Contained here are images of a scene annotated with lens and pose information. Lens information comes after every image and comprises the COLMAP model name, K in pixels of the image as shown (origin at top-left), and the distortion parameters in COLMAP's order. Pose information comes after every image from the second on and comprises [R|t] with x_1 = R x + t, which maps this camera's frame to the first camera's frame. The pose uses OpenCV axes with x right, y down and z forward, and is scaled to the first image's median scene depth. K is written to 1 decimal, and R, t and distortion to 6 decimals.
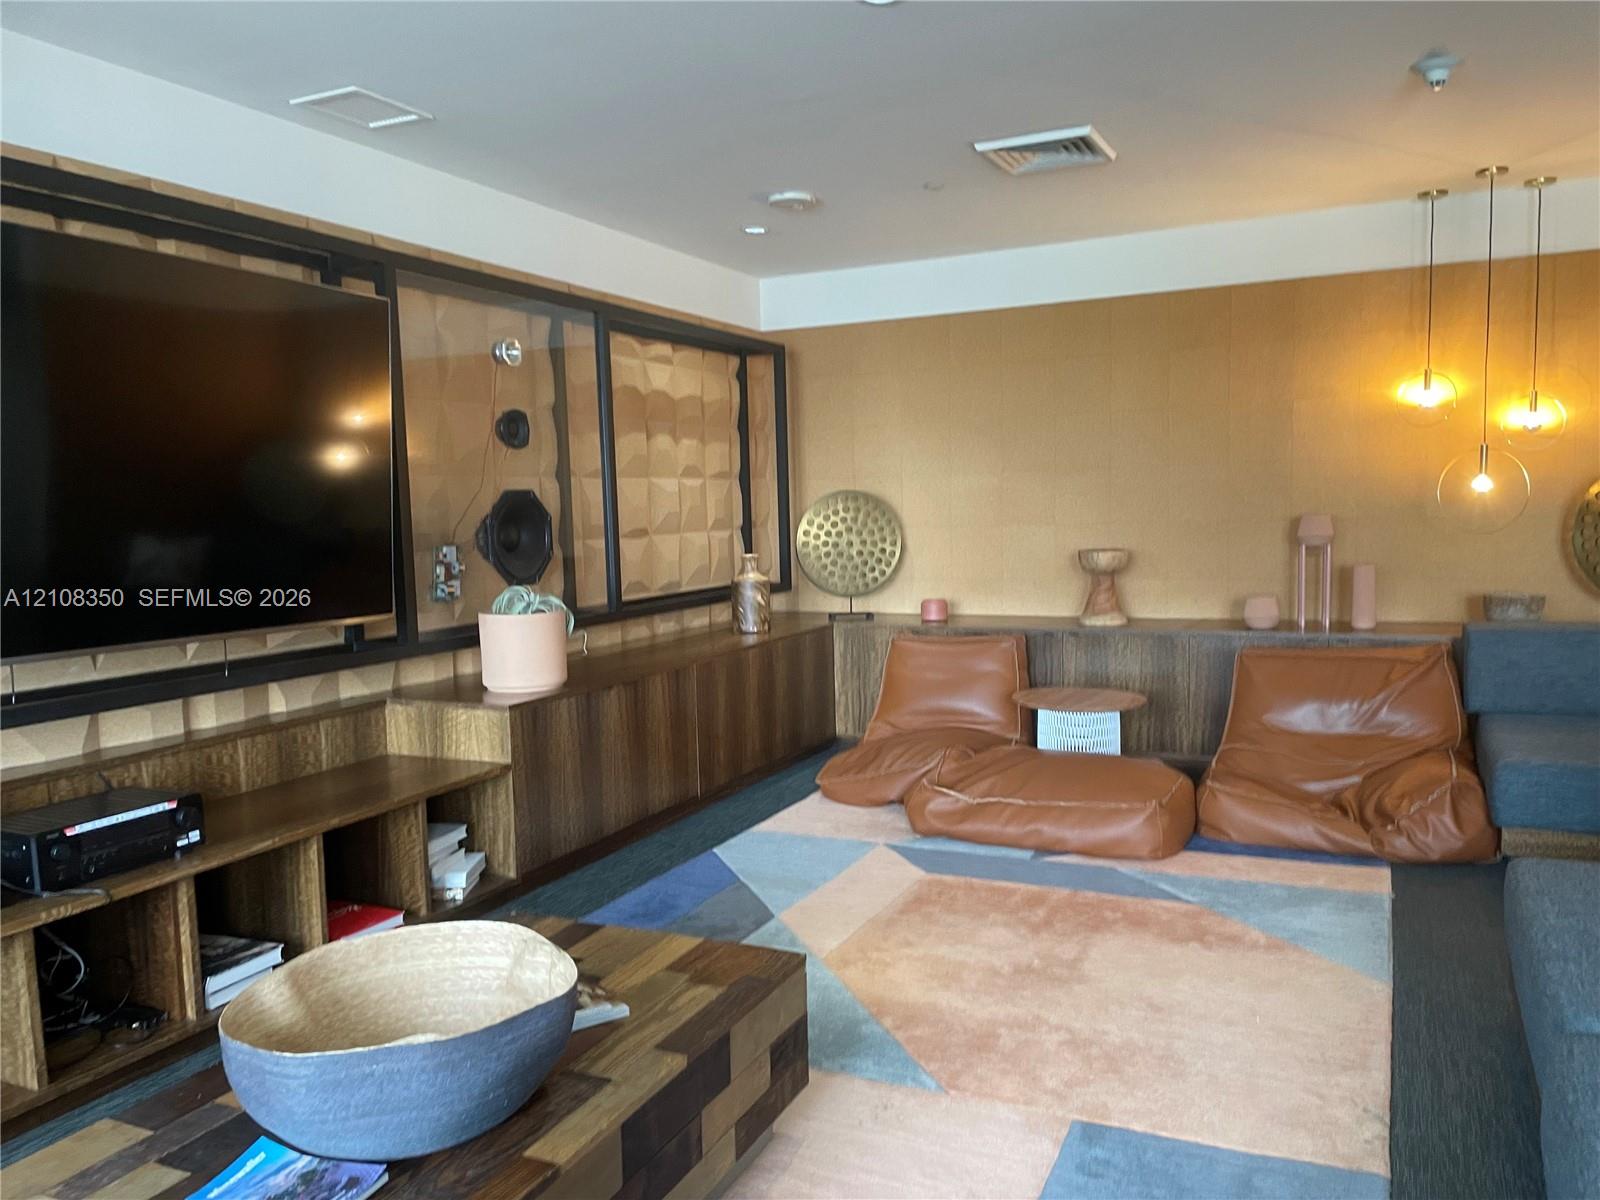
lens RADIAL K [[1214.5, 0, 800.1], [0, 1214.5, 604.0], [0, 0, 1]] dist [0.079967, 0.001440]
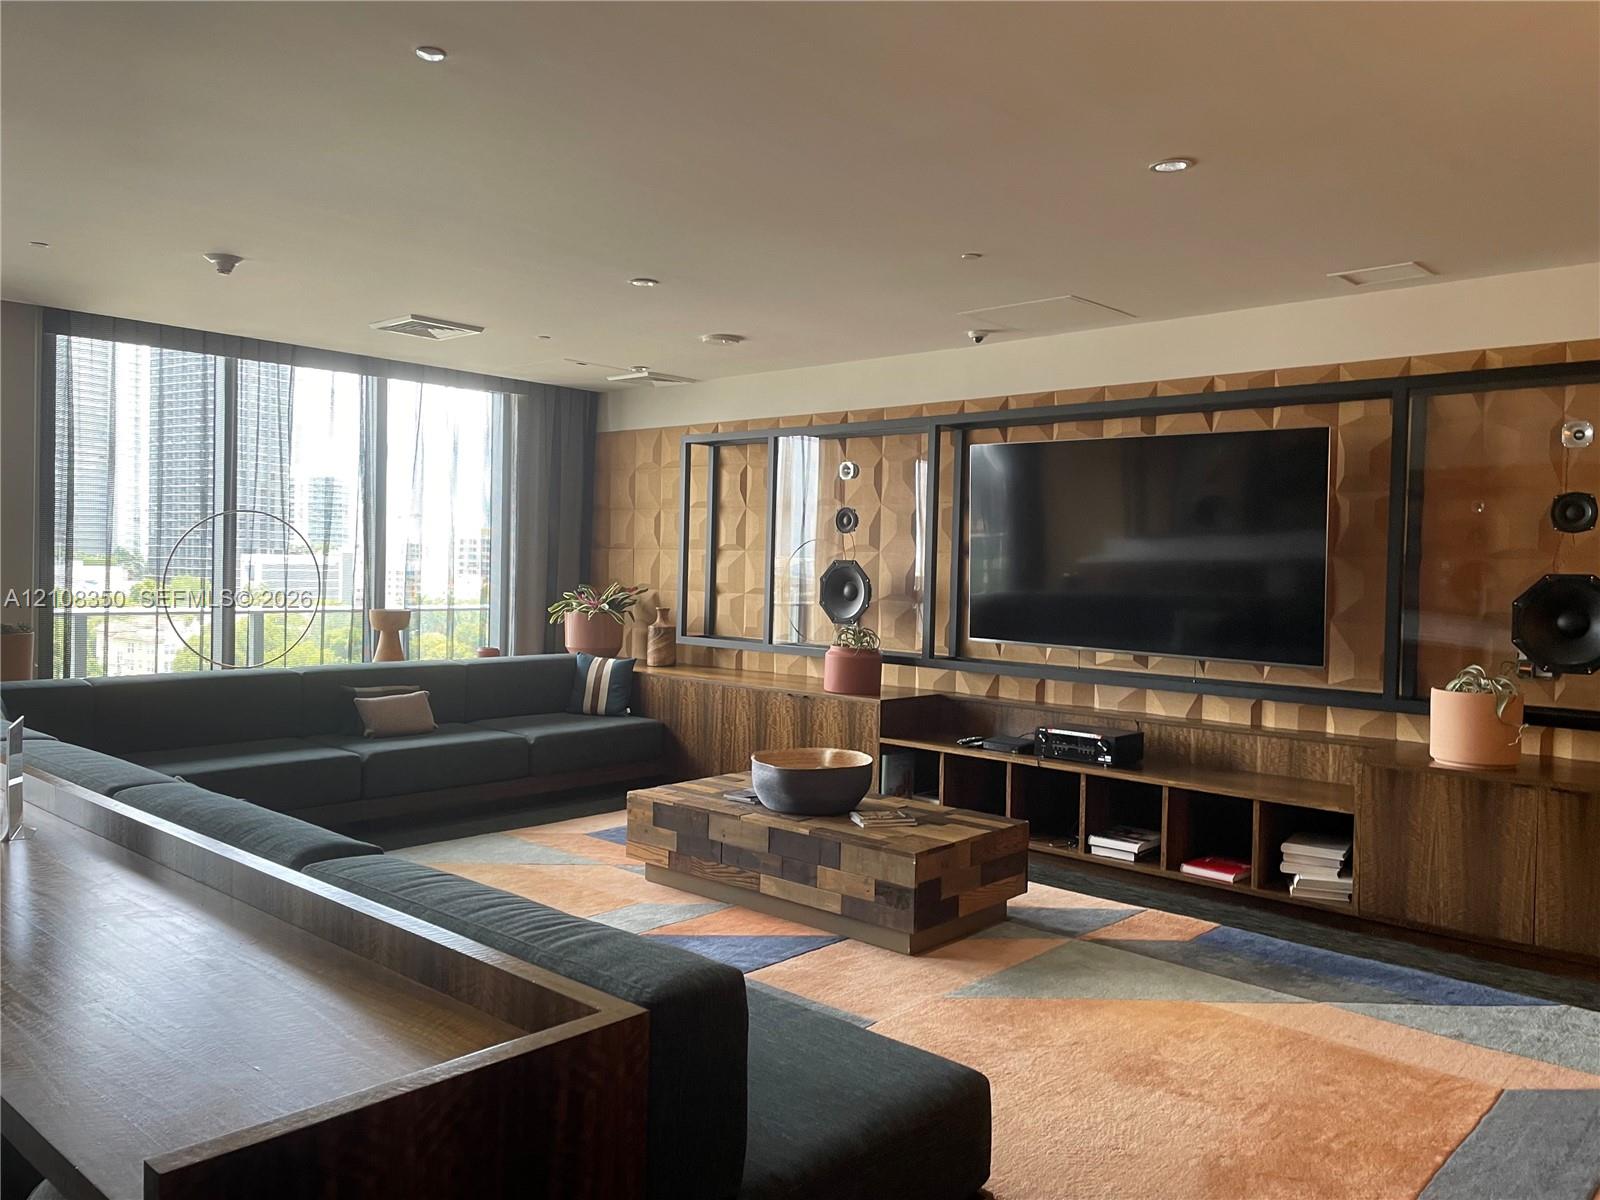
lens RADIAL K [[1214.5, 0, 800.2], [0, 1214.5, 595.9], [0, 0, 1]] dist [0.079967, 0.001440]
pose [[-0.301910, 0.043189, -0.952357, 1.096920], [-0.091745, 0.993020, 0.074118, -0.114352], [0.948911, 0.109751, -0.295841, 0.894195]]
